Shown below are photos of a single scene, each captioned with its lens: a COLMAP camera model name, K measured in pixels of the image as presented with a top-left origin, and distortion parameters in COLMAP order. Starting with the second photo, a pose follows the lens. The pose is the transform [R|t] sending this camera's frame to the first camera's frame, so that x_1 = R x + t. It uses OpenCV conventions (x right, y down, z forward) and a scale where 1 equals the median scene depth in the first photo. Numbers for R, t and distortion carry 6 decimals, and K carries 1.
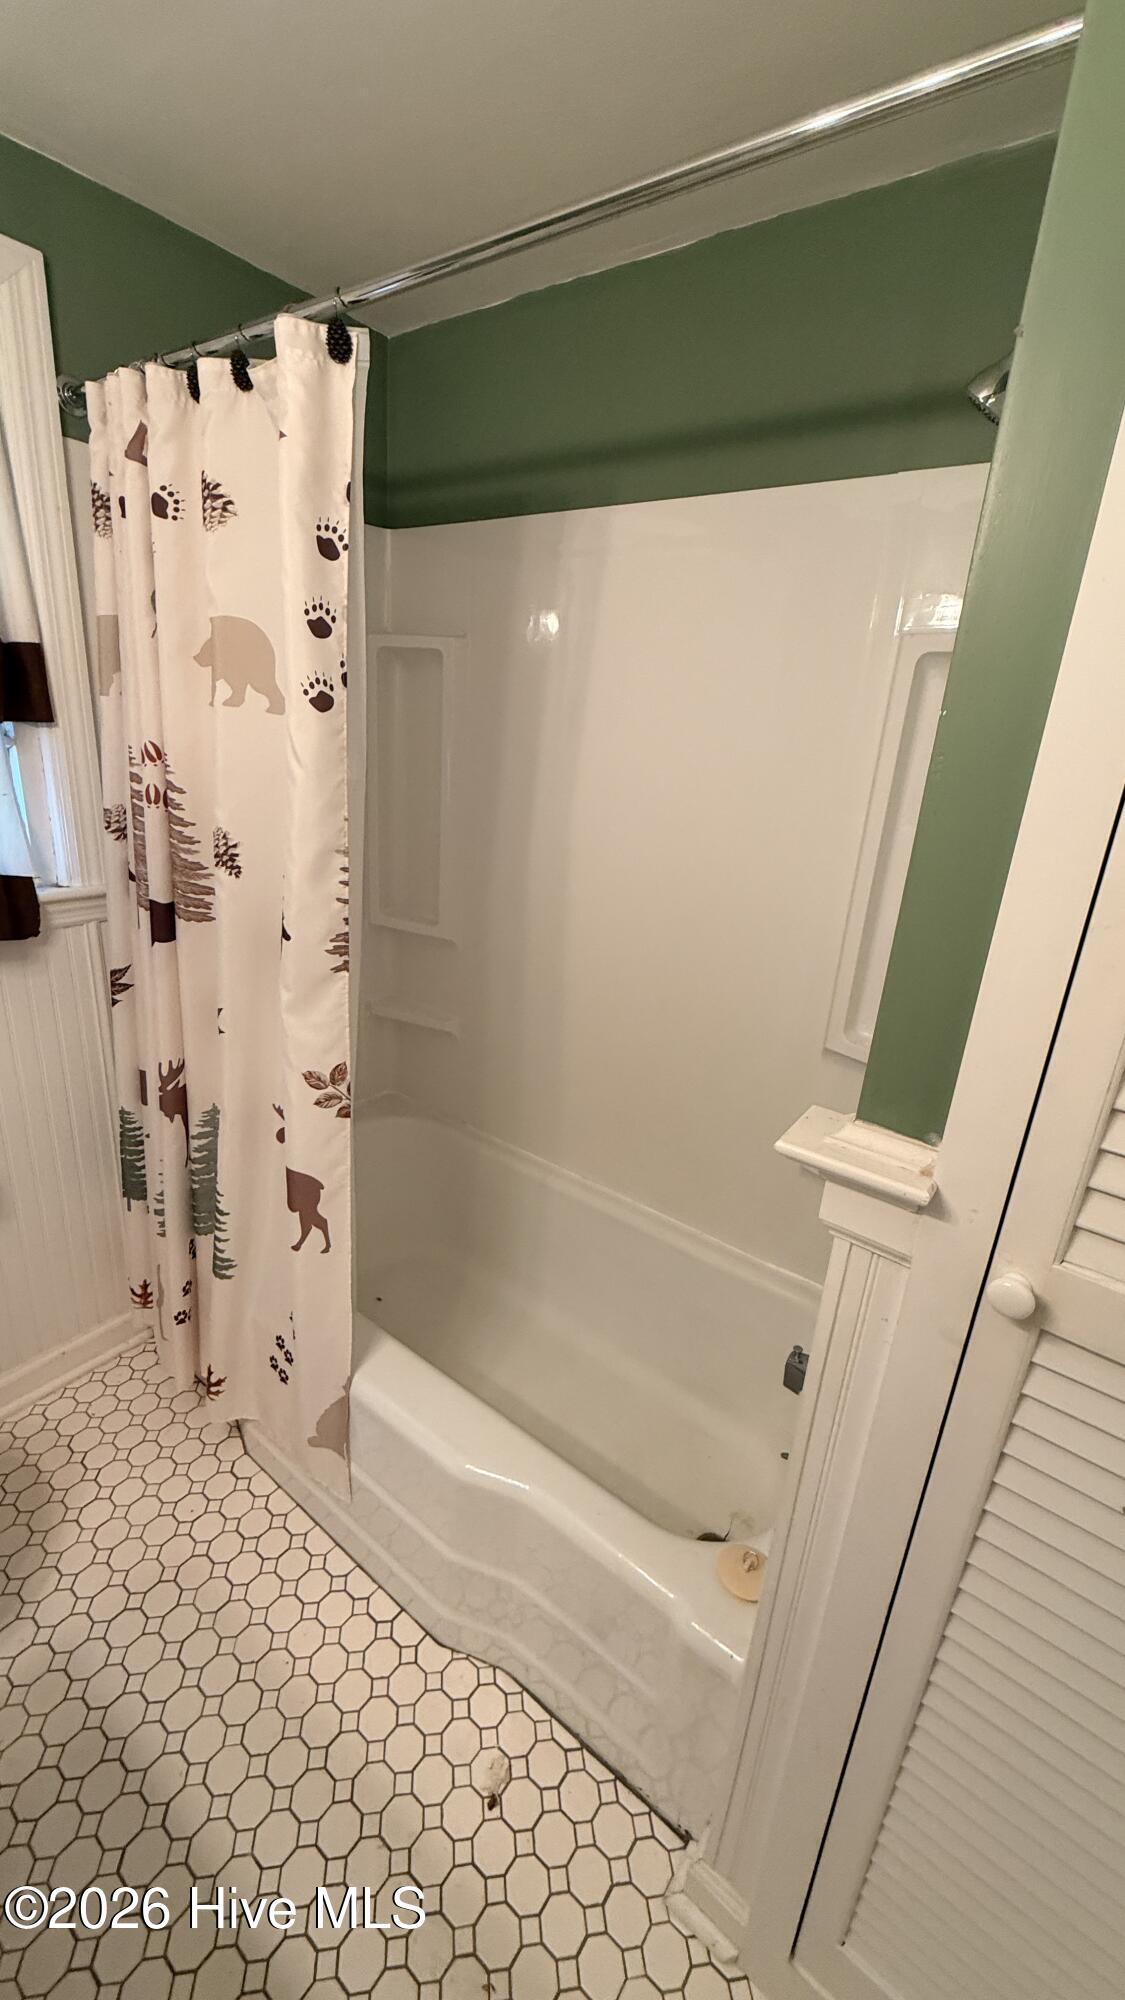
lens RADIAL K [[798.5, 0, 559.1], [0, 798.5, 997.4], [0, 0, 1]] dist [-0.001293, 0.000663]
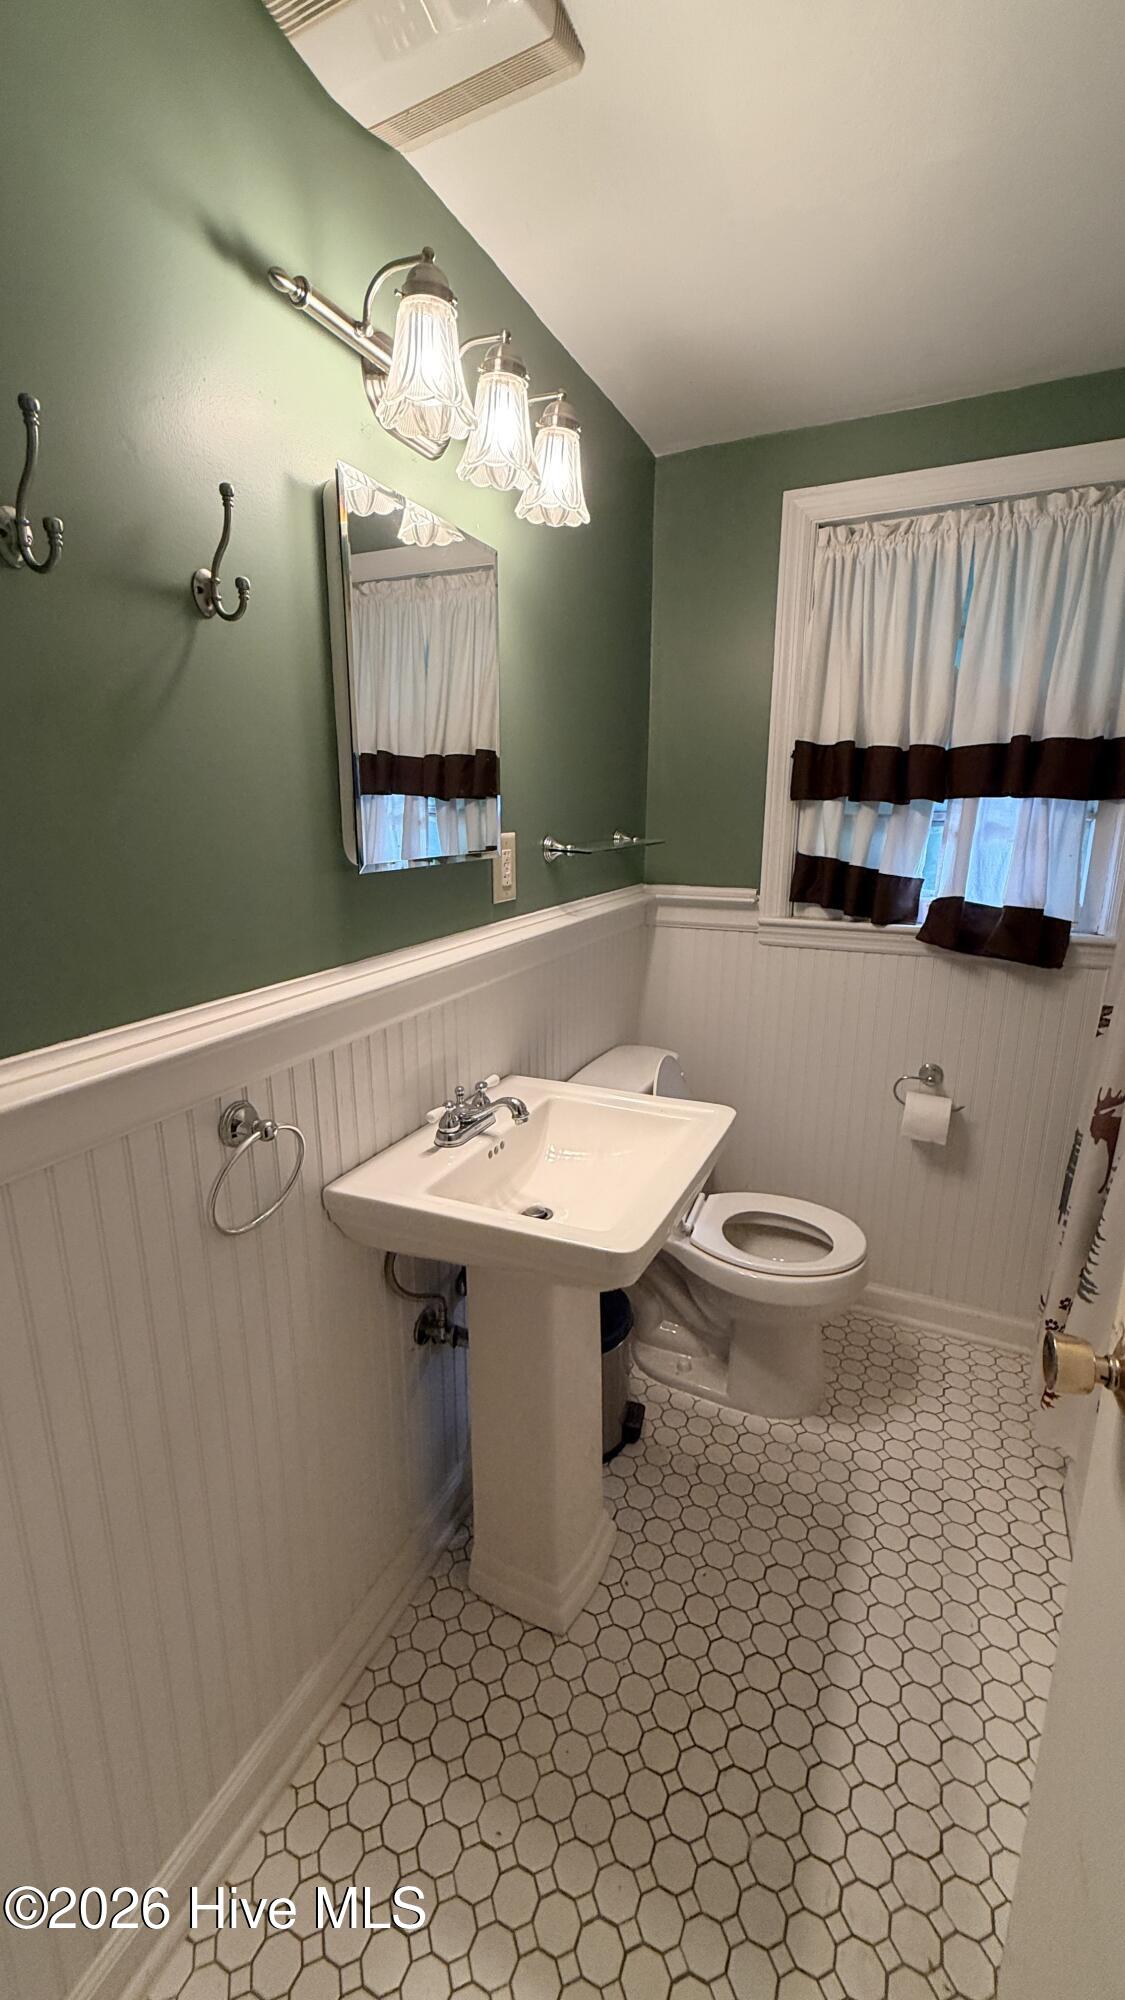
lens RADIAL K [[798.5, 0, 558.4], [0, 798.5, 999.4], [0, 0, 1]] dist [-0.001293, 0.000663]
pose [[0.209948, 0.170727, -0.962691, 0.385814], [-0.308548, 0.945889, 0.100458, 0.084797], [0.927750, 0.275945, 0.251265, -0.021766]]
